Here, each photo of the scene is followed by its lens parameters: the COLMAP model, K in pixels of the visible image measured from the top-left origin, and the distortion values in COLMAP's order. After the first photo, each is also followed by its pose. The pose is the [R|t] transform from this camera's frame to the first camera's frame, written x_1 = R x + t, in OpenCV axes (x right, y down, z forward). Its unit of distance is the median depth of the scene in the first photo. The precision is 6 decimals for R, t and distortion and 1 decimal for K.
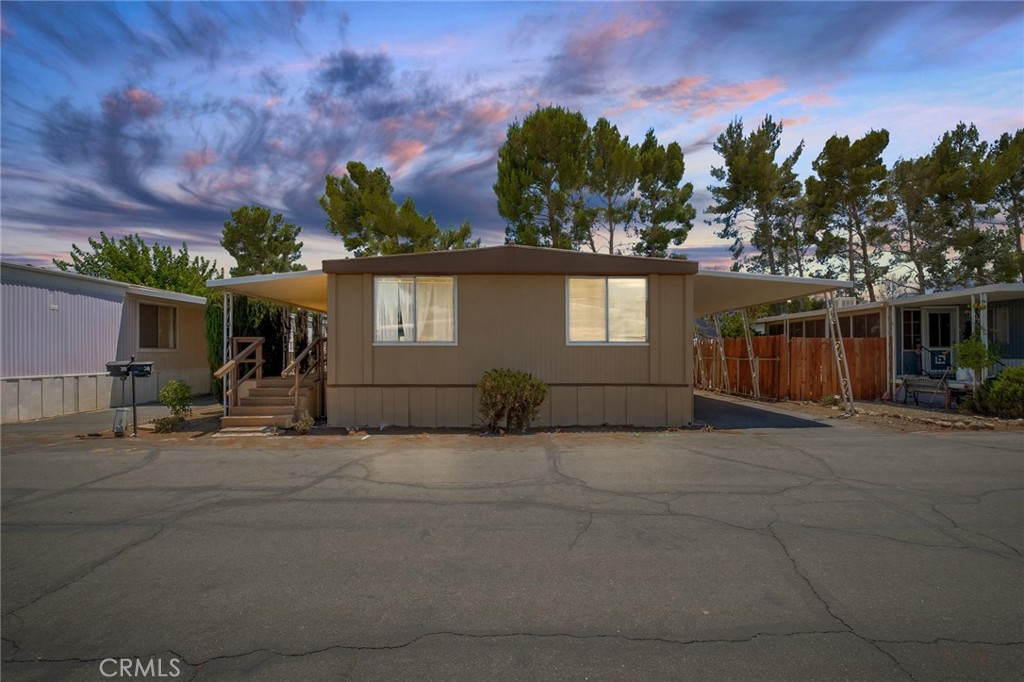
lens RADIAL K [[487.5, 0, 511.9], [0, 487.5, 365.8], [0, 0, 1]] dist [0.000237, 0.000115]
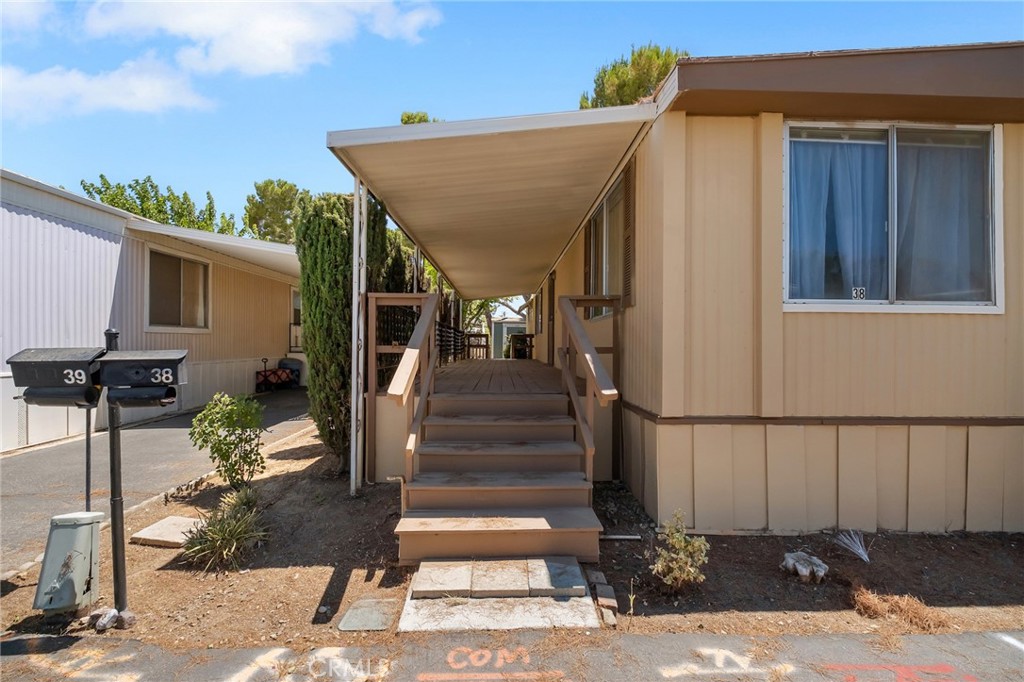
lens RADIAL K [[449.6, 0, 513.0], [0, 449.6, 351.1], [0, 0, 1]] dist [-0.006897, -0.000796]
pose [[0.999685, 0.007365, 0.024005, -0.507483], [-0.007238, 0.999959, -0.005405, -0.007551], [-0.024044, 0.005229, 0.999697, 0.676796]]
